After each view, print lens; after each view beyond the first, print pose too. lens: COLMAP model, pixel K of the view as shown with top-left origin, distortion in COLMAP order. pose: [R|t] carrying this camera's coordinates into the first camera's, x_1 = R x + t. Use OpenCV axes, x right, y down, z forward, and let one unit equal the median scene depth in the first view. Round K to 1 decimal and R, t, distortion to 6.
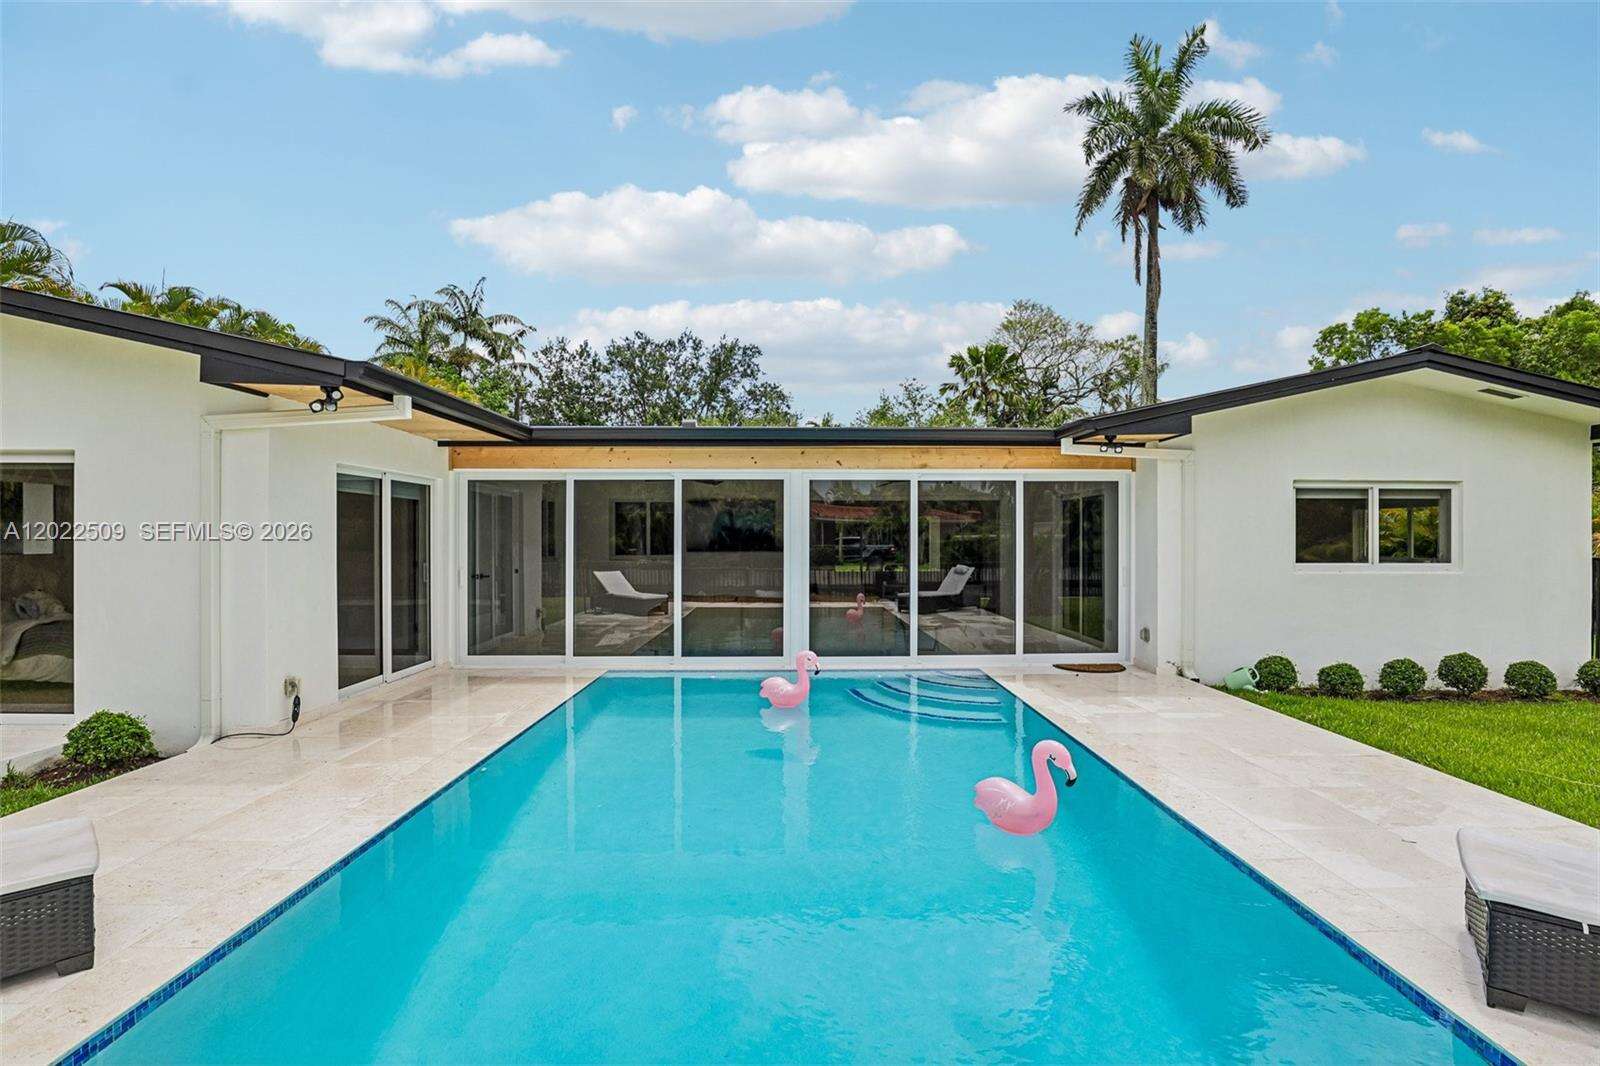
lens RADIAL K [[722.6, 0, 800.0], [0, 722.6, 533.0], [0, 0, 1]] dist [-0.028769, -0.000358]
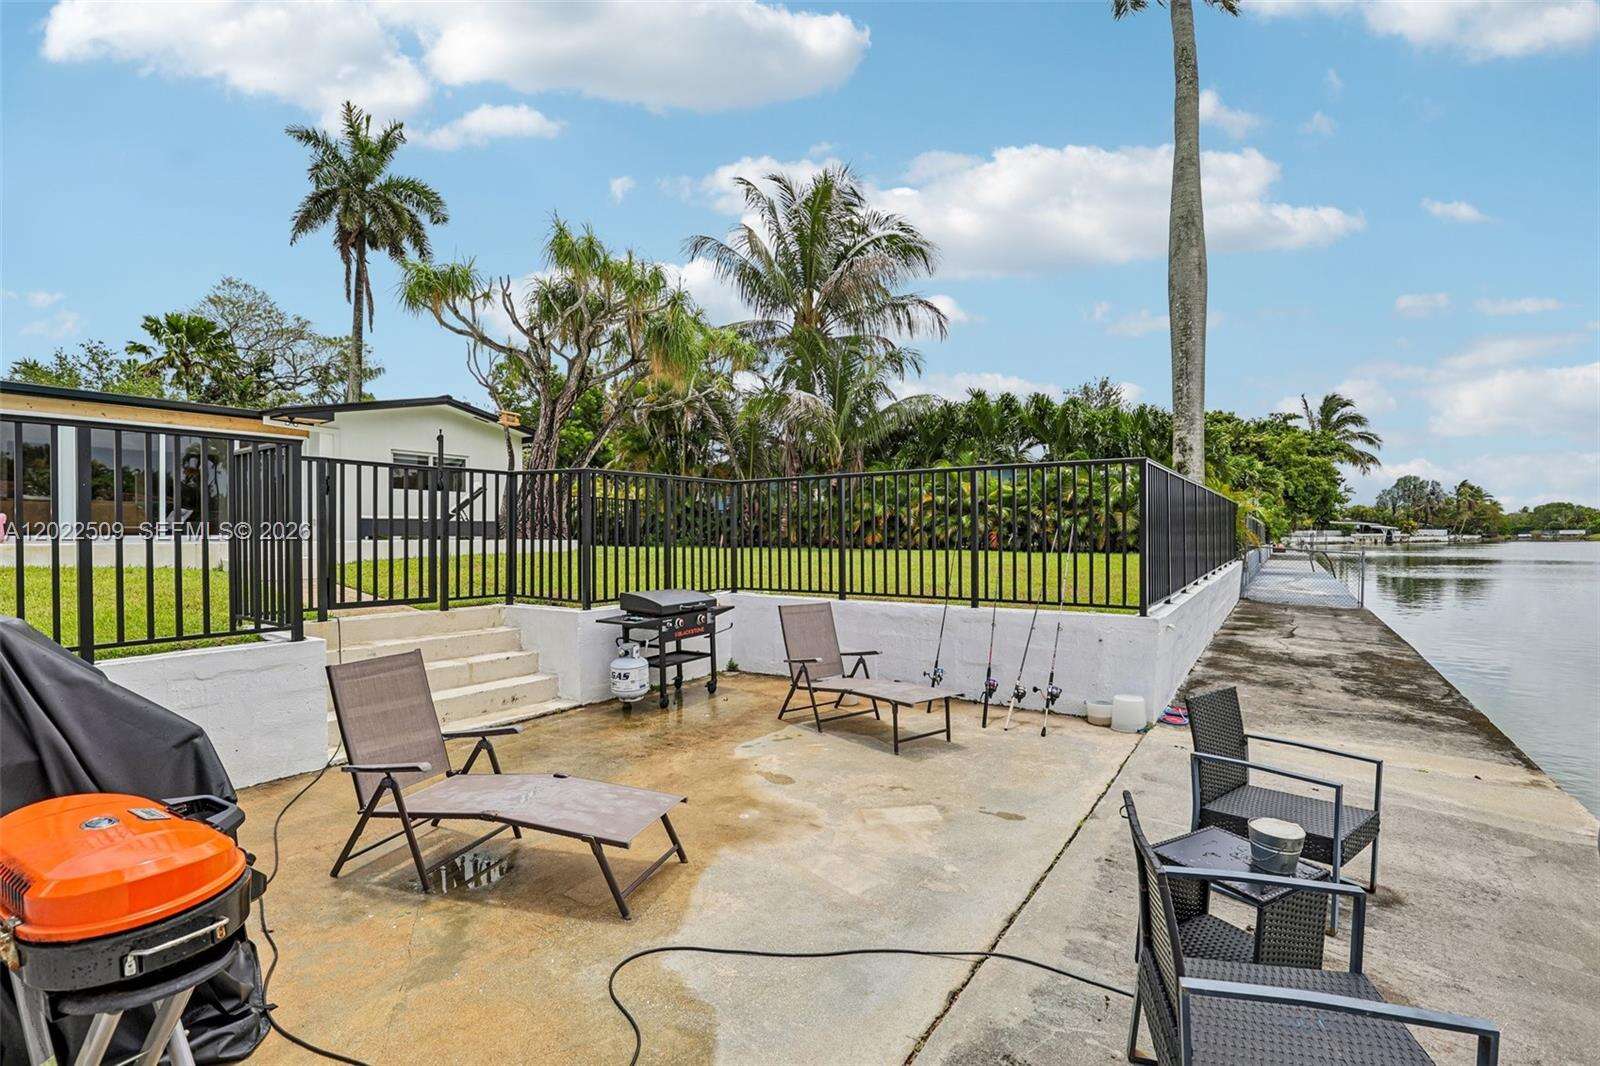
lens RADIAL K [[722.6, 0, 800.0], [0, 722.6, 533.0], [0, 0, 1]] dist [-0.028769, -0.000358]
pose [[0.558979, -0.004308, 0.829171, -0.072957], [0.003474, 0.999990, 0.002853, 0.032266], [-0.829175, 0.001286, 0.558988, -0.222613]]
